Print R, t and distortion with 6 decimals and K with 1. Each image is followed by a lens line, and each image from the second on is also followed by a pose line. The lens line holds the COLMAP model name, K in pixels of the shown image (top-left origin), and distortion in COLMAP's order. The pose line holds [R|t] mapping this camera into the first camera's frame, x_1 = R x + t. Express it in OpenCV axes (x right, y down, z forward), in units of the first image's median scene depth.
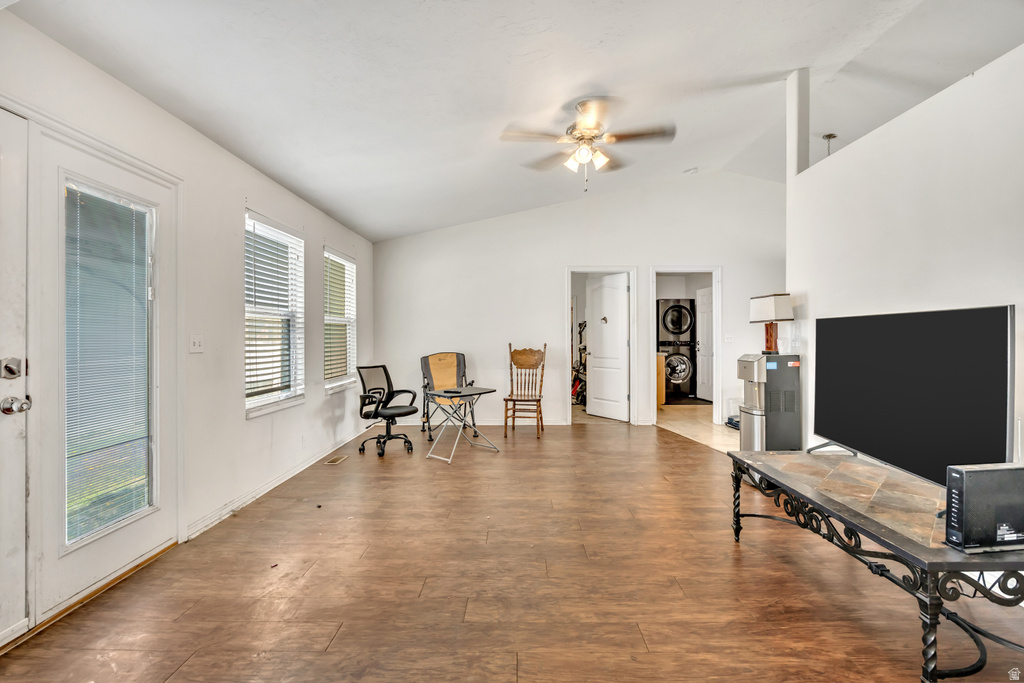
lens RADIAL K [[454.1, 0, 514.0], [0, 454.1, 336.5], [0, 0, 1]] dist [-0.002297, -0.000012]
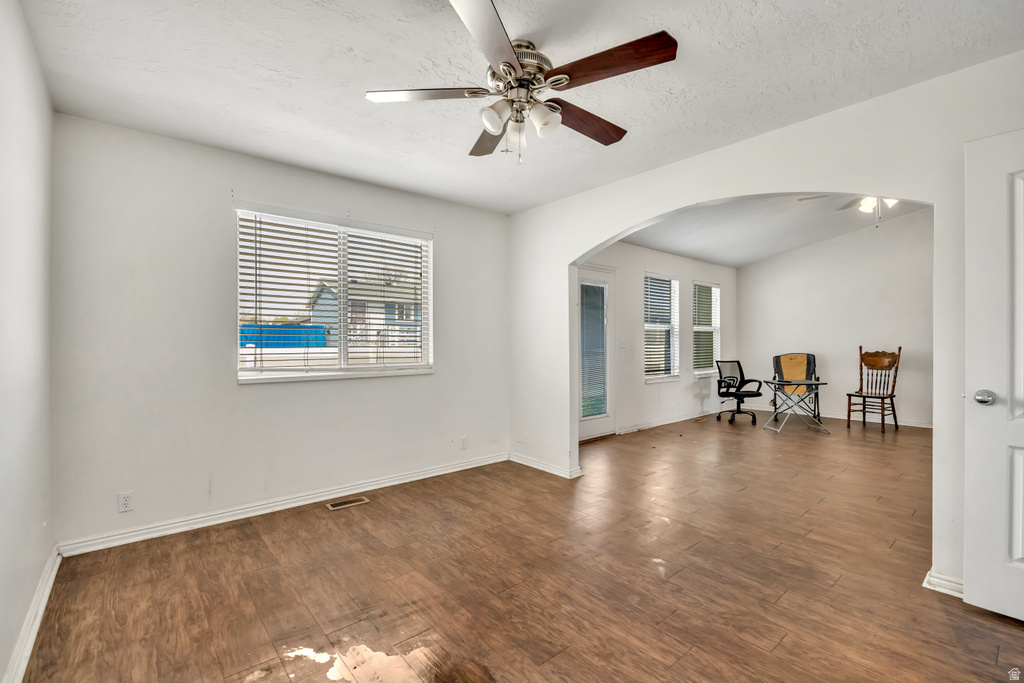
lens RADIAL K [[454.1, 0, 514.0], [0, 454.1, 336.5], [0, 0, 1]] dist [-0.002297, -0.000012]
pose [[0.659980, -0.004180, -0.751272, 0.306314], [-0.000491, 0.999982, -0.005995, -0.001869], [0.751283, 0.004326, 0.659966, -0.428643]]
